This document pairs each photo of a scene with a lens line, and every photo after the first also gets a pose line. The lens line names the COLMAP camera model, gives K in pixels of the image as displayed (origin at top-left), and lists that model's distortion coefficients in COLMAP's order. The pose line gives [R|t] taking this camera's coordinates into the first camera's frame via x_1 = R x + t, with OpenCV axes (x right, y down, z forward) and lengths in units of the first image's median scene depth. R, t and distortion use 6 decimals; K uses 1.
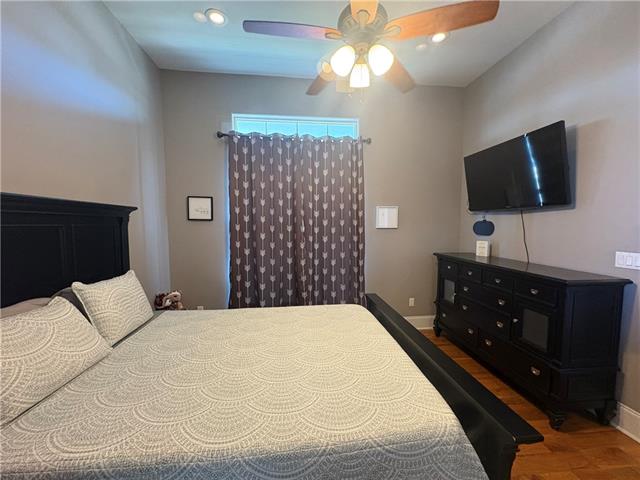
lens RADIAL K [[253.8, 0, 319.5], [0, 253.8, 241.9], [0, 0, 1]] dist [0.003351, -0.000508]
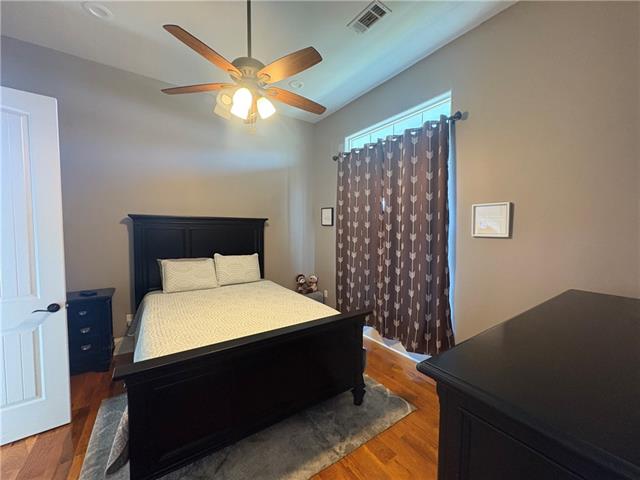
lens RADIAL K [[253.8, 0, 319.4], [0, 253.8, 238.5], [0, 0, 1]] dist [0.003351, -0.000508]
pose [[0.474104, 0.045927, -0.879270, 0.695689], [-0.065945, 0.997686, 0.016554, -0.035114], [0.877996, 0.050135, 0.476036, 0.337191]]
